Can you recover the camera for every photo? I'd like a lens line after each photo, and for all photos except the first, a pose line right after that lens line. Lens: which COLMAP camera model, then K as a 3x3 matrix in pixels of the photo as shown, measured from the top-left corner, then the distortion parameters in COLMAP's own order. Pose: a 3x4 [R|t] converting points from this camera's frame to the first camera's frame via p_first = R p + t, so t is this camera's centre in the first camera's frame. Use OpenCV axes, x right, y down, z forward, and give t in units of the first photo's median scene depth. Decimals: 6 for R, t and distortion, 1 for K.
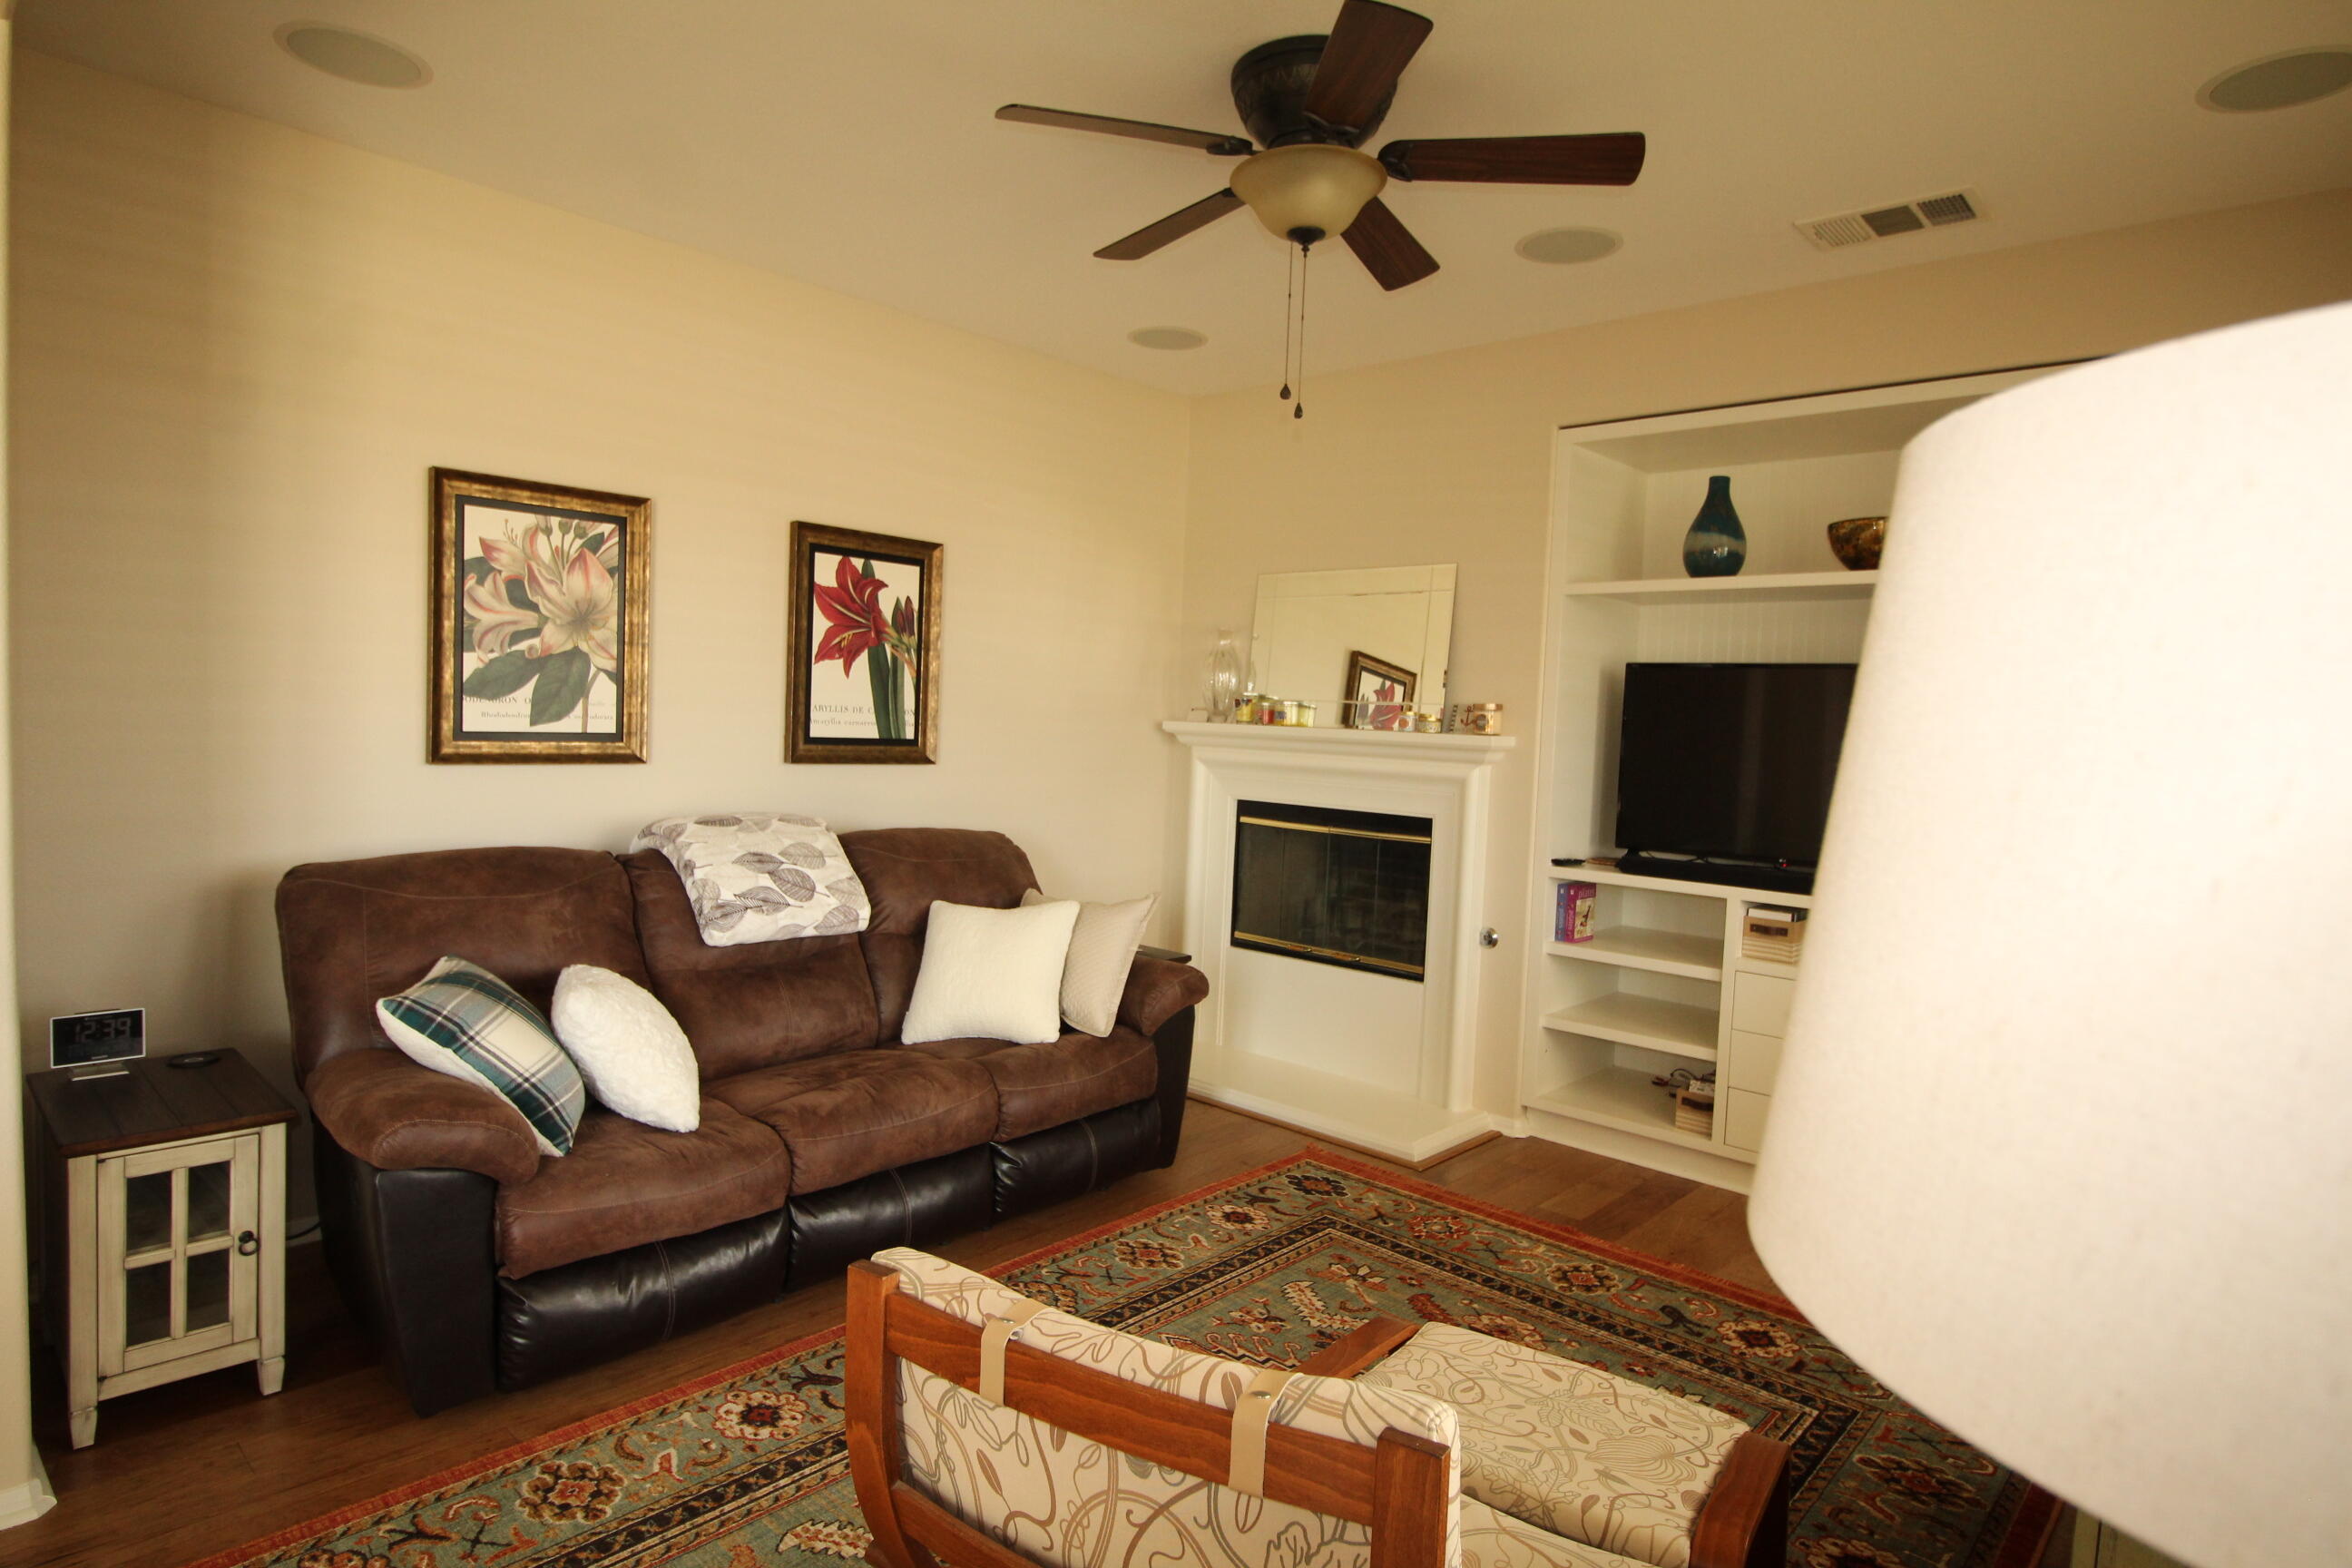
lens RADIAL K [[1288.1, 0, 1170.0], [0, 1288.1, 788.2], [0, 0, 1]] dist [0.003862, 0.000101]
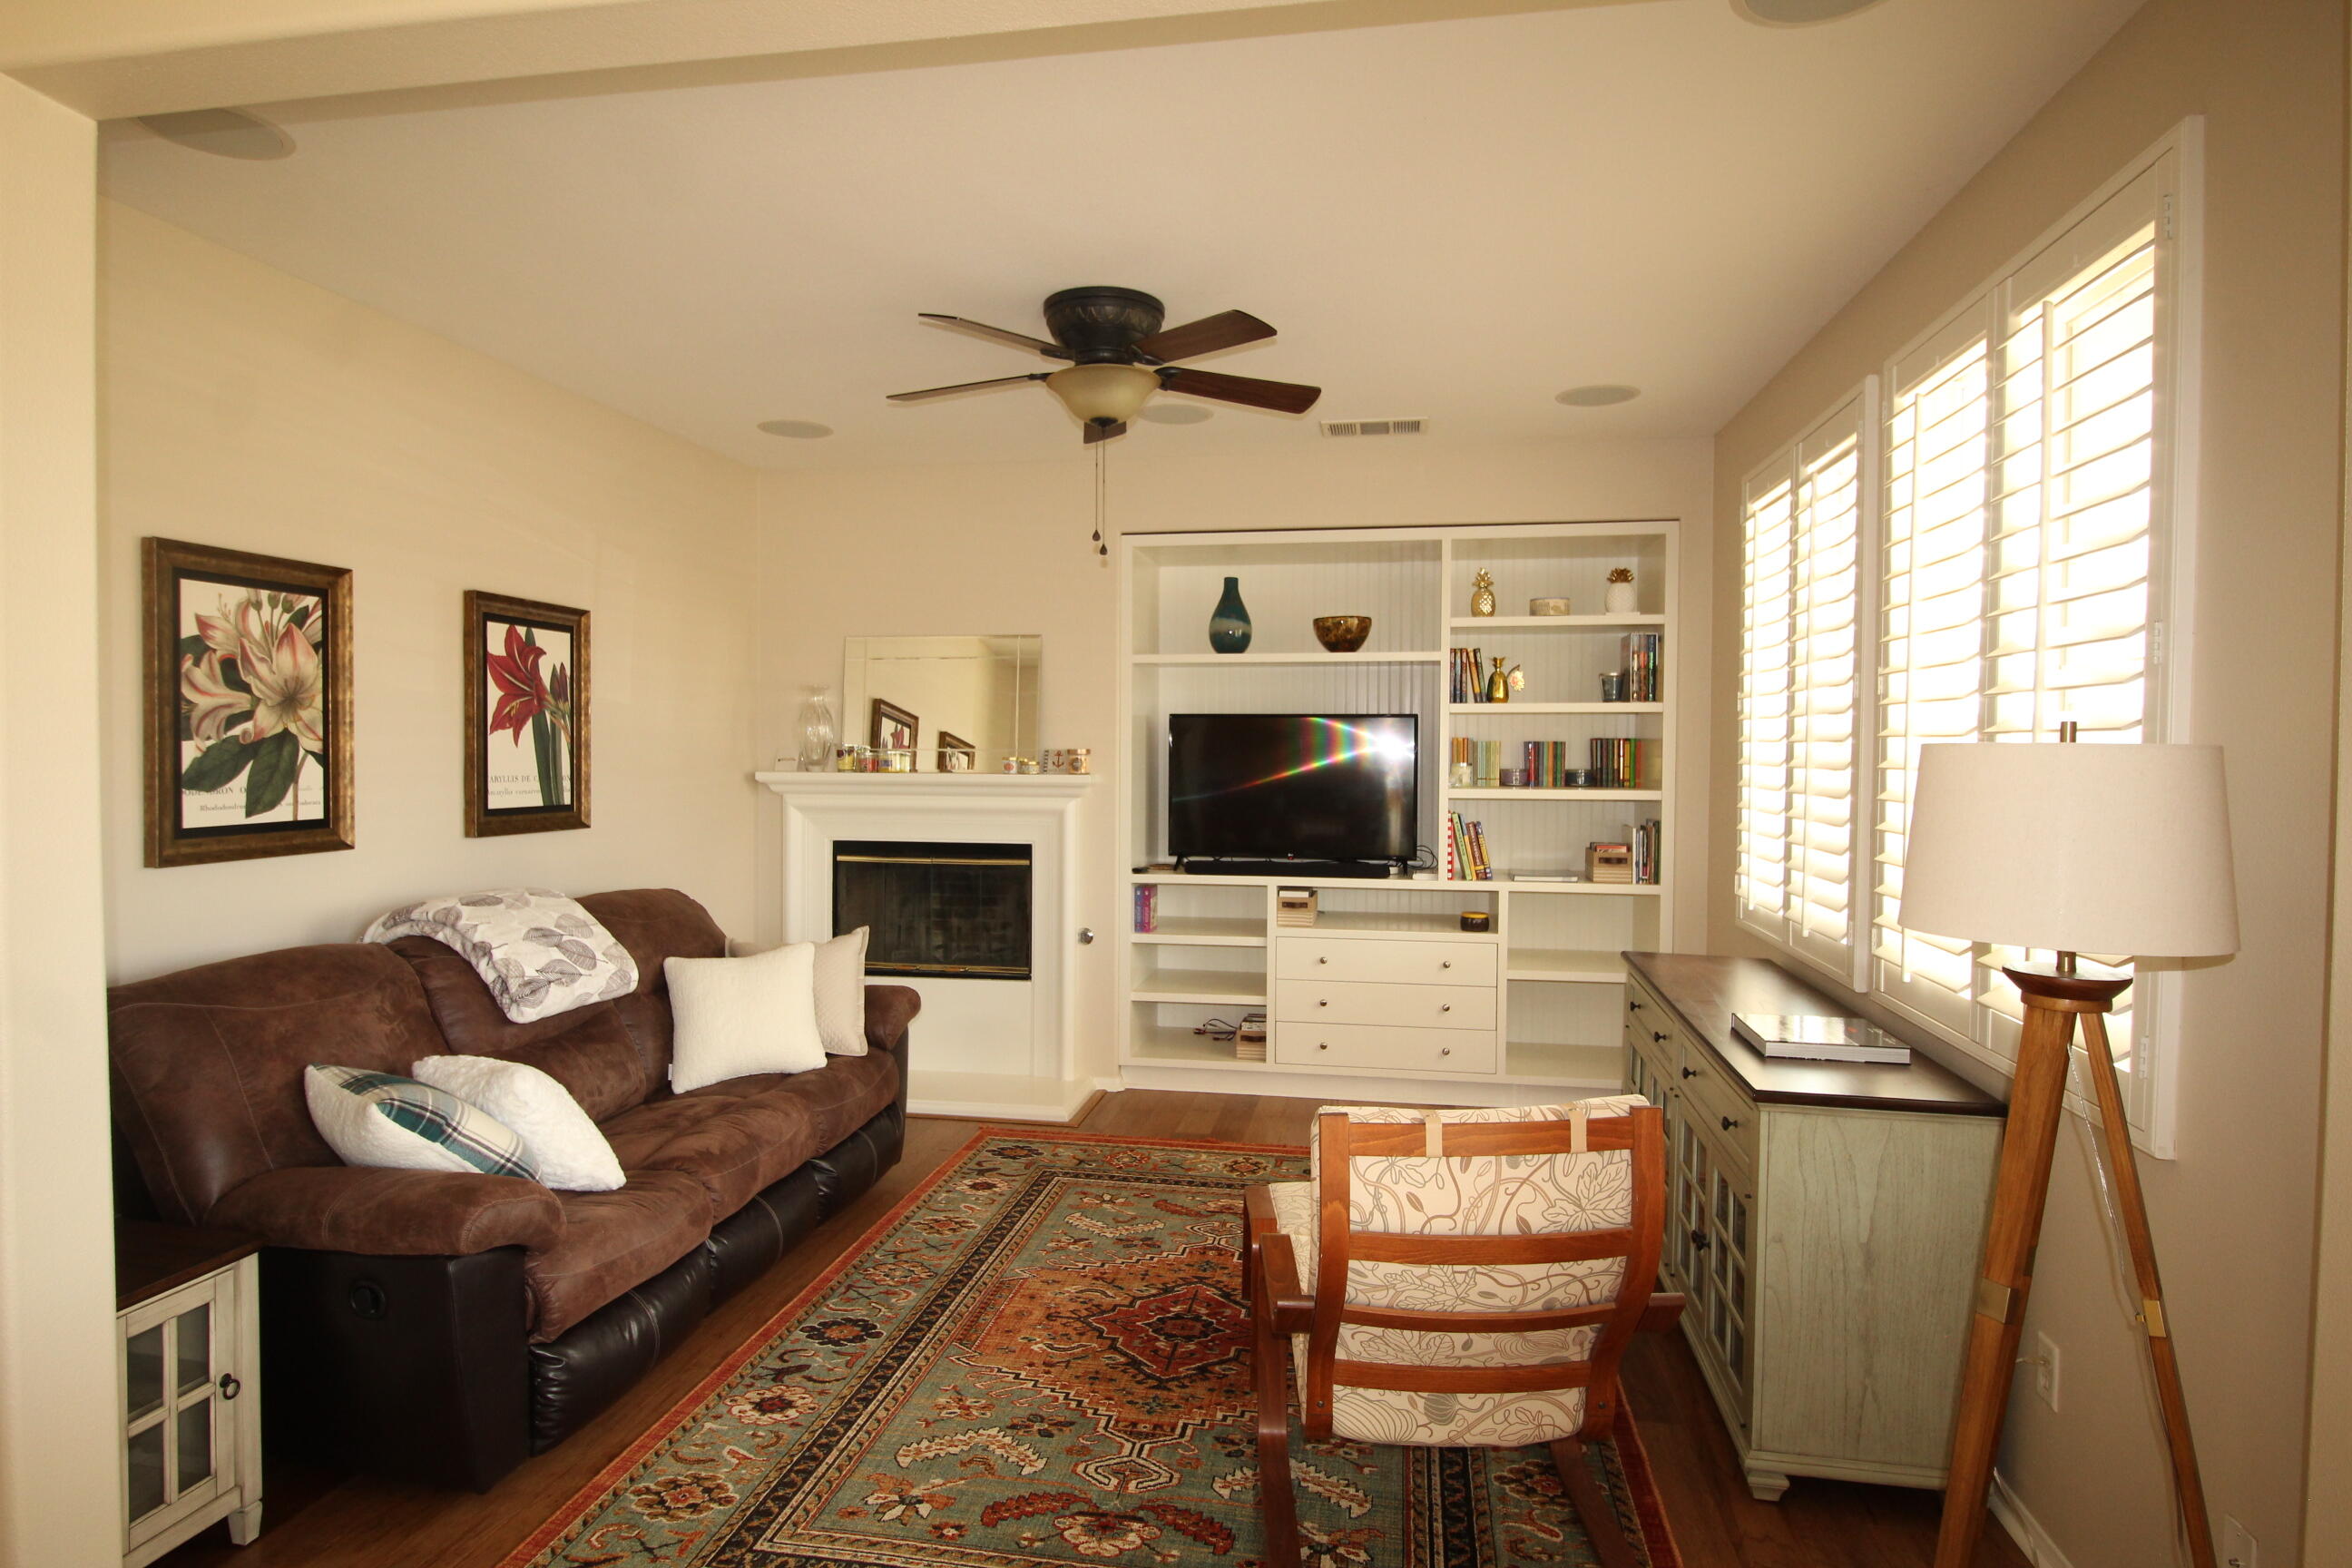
lens RADIAL K [[1288.1, 0, 1187.2], [0, 1288.1, 783.2], [0, 0, 1]] dist [0.003862, 0.000101]
pose [[0.837325, -0.050014, 0.544413, -0.440425], [0.059894, 0.998205, -0.000416, -0.032693], [-0.543415, 0.032955, 0.838817, -0.133801]]
